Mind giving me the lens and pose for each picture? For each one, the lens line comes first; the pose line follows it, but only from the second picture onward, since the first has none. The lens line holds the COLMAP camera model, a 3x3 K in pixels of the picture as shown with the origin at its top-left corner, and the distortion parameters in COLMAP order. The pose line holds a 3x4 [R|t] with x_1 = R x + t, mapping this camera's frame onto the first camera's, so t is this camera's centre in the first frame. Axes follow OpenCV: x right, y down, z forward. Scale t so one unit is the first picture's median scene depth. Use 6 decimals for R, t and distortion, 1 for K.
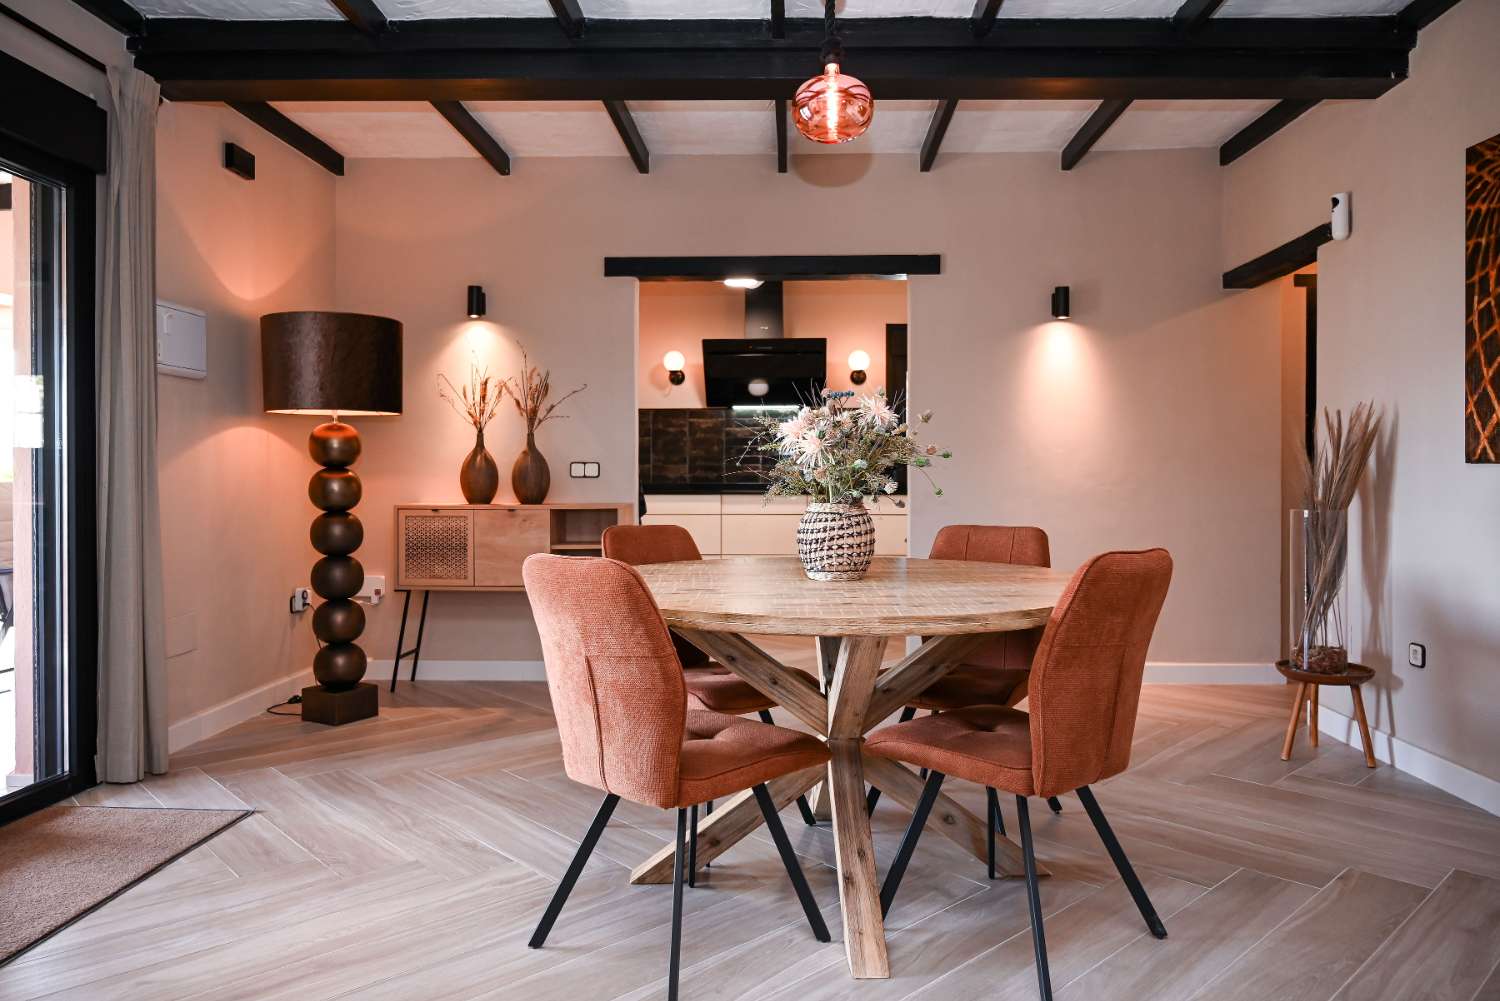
lens RADIAL K [[1027.0, 0, 777.5], [0, 1027.0, 482.3], [0, 0, 1]] dist [-0.016250, 0.007683]
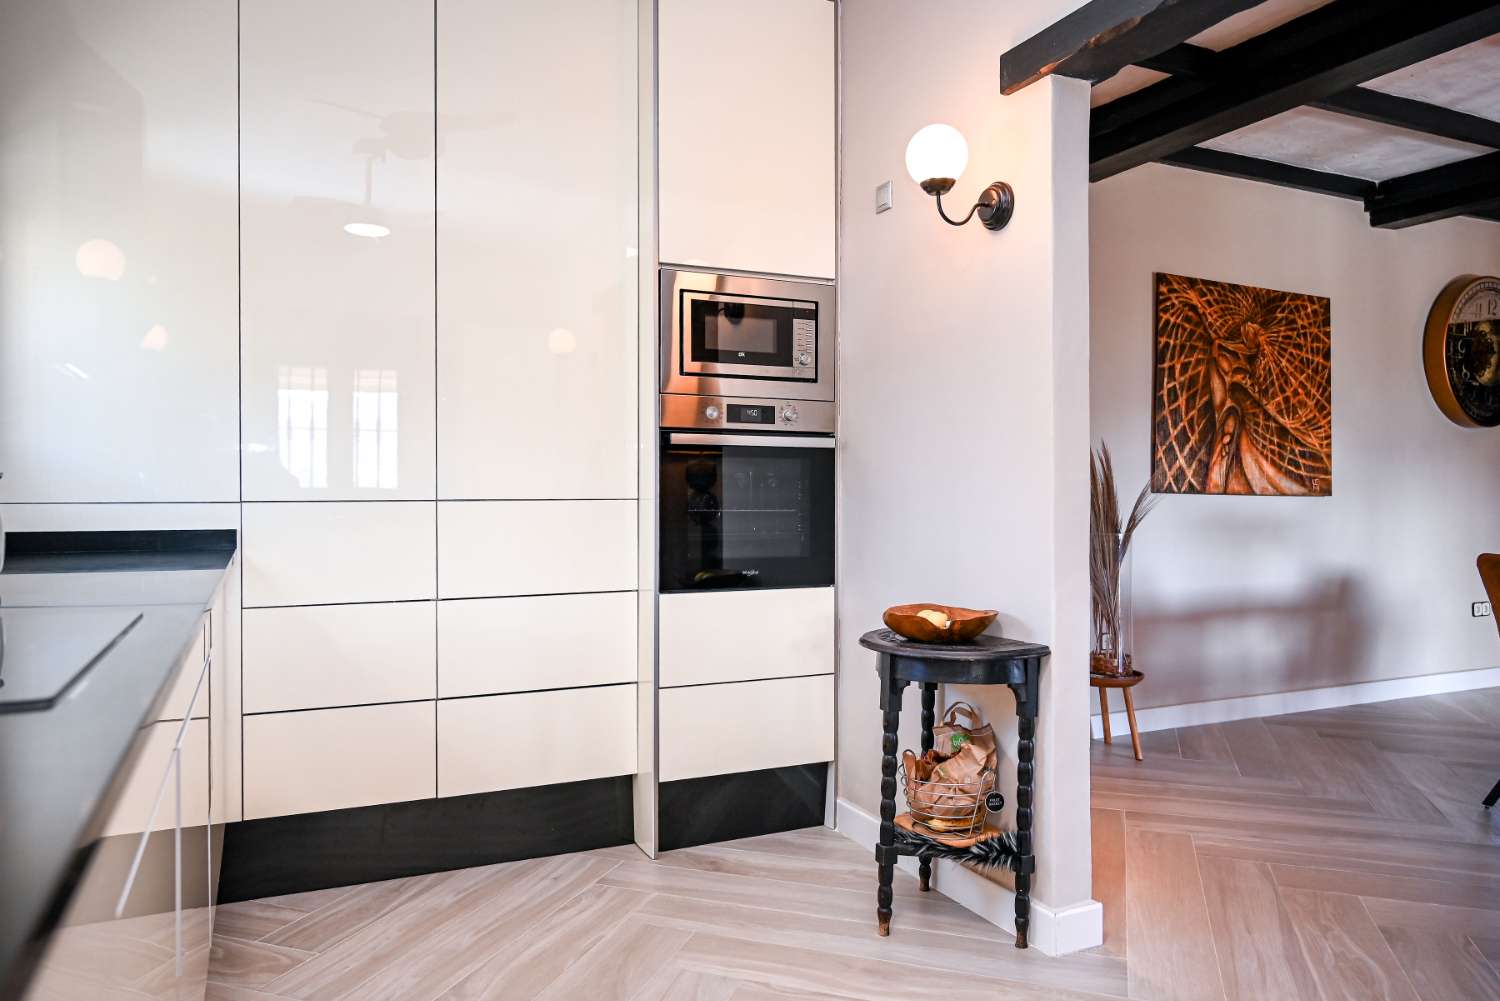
lens RADIAL K [[1027.0, 0, 755.7], [0, 1027.0, 497.3], [0, 0, 1]] dist [-0.016250, 0.007683]
pose [[-0.442763, -0.005947, 0.896619, -0.317704], [0.002743, 0.999964, 0.007987, -0.022737], [-0.896634, 0.005995, -0.442731, 1.892759]]
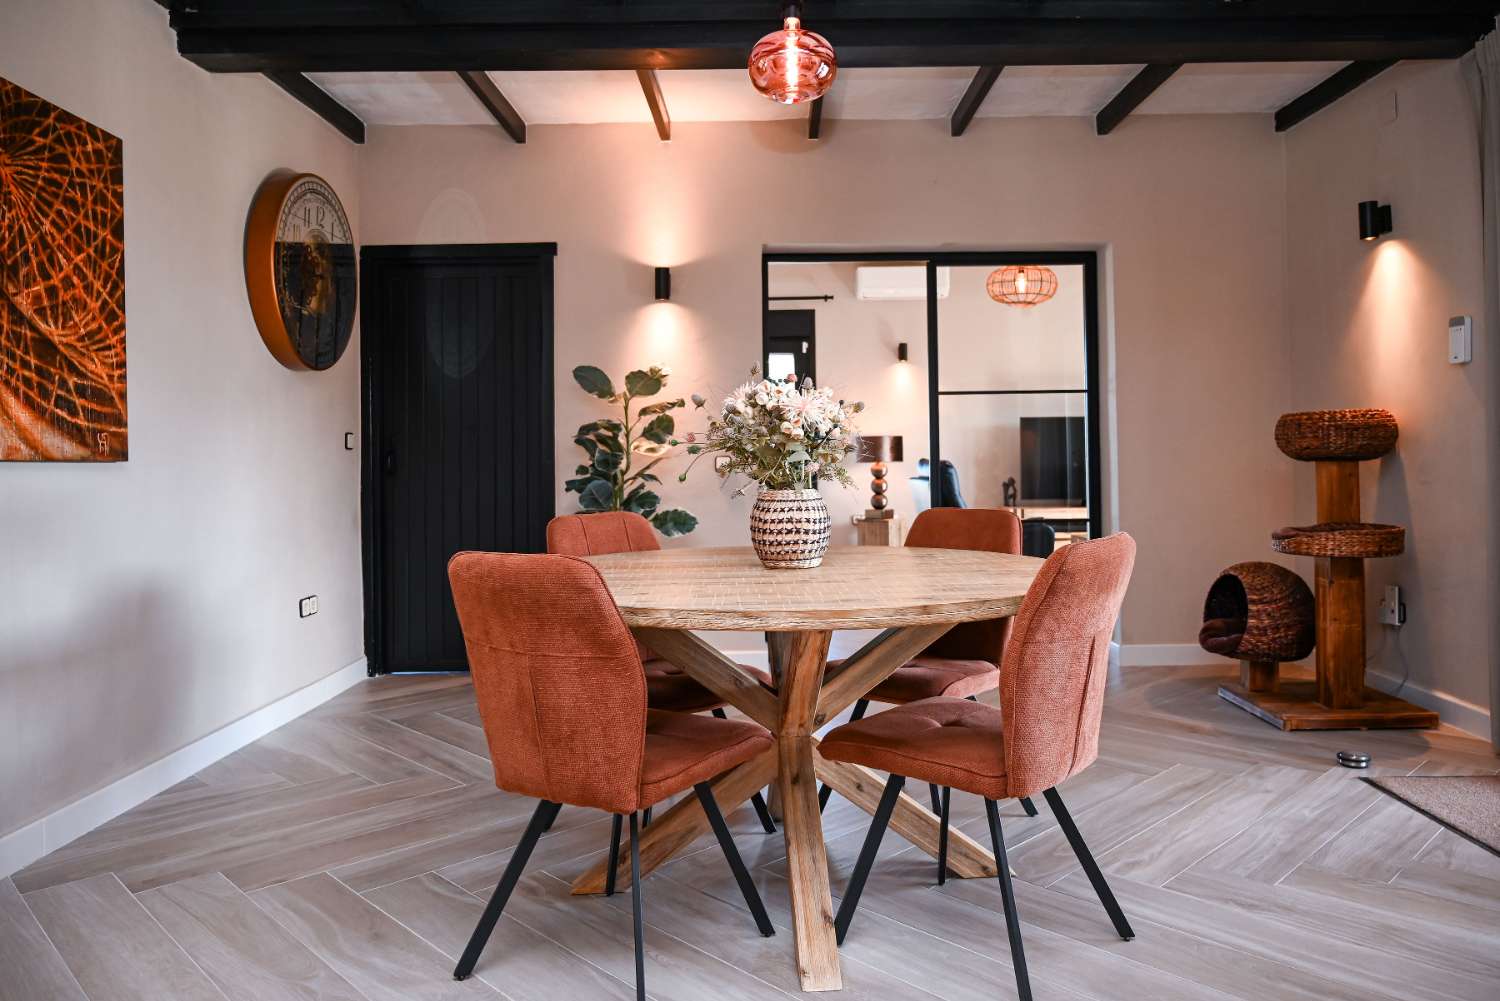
lens RADIAL K [[1027.0, 0, 760.0], [0, 1027.0, 444.4], [0, 0, 1]] dist [-0.016250, 0.007683]
pose [[-0.999699, 0.011702, -0.021554, 0.077508], [0.011806, 0.999919, -0.004701, -0.014933], [0.021498, -0.004954, -0.999757, 1.433415]]
